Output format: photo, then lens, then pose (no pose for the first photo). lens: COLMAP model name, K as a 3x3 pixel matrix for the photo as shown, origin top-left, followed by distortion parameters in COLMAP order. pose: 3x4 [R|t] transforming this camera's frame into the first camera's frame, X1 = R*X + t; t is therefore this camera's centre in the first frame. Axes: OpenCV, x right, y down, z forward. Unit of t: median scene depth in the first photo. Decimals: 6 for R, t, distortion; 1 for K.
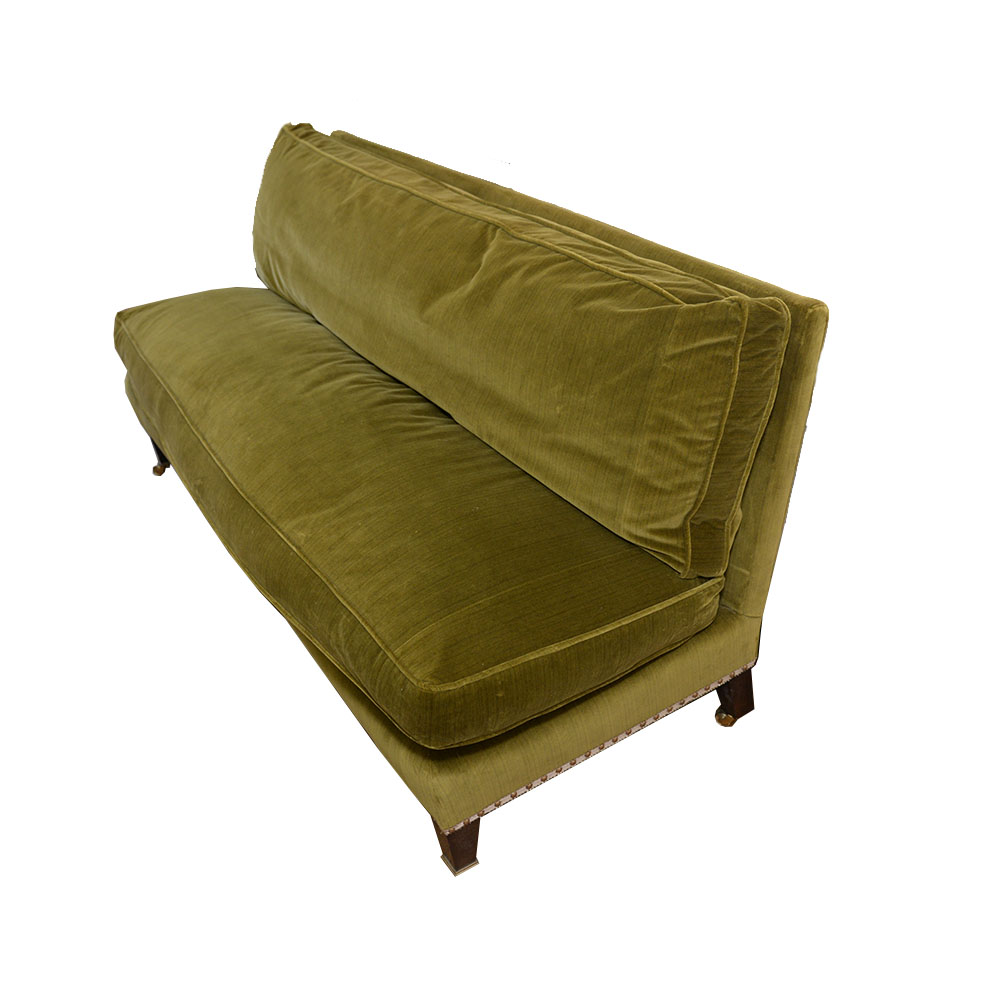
lens RADIAL K [[986.3, 0, 500.0], [0, 986.3, 500.0], [0, 0, 1]] dist [-0.094920, 0.002358]
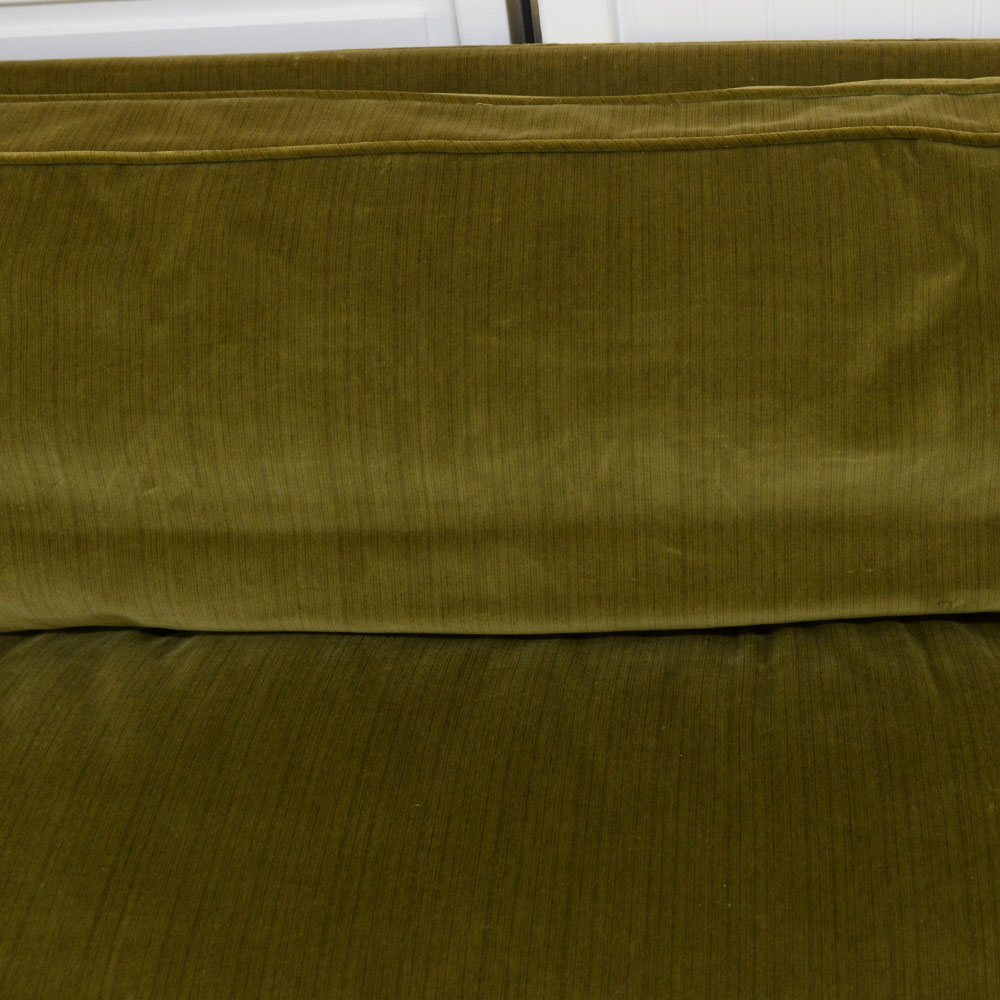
lens RADIAL K [[1538.1, 0, 783.4], [0, 1538.1, 314.3], [0, 0, 1]] dist [-0.120876, 0.057719]
pose [[0.512491, -0.462152, 0.723718, -0.539665], [0.437614, 0.865721, 0.242943, -0.420419], [-0.738815, 0.192203, 0.645918, 0.713352]]
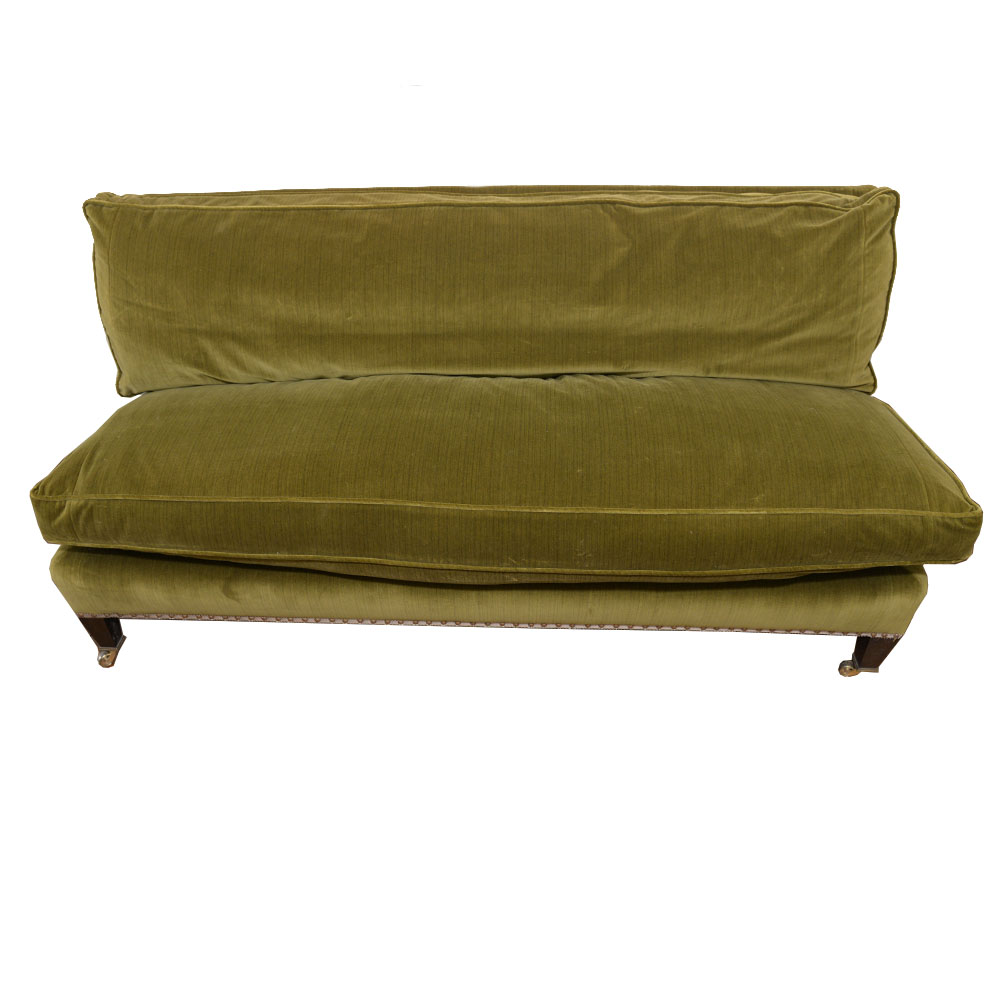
lens RADIAL K [[811.9, 0, 467.0], [0, 811.9, 482.2], [0, 0, 1]] dist [-0.127129, 0.080992]
pose [[0.594116, -0.458514, 0.660902, -0.916618], [0.431769, 0.875014, 0.218920, -0.294989], [-0.678677, 0.155293, 0.717832, 0.553279]]
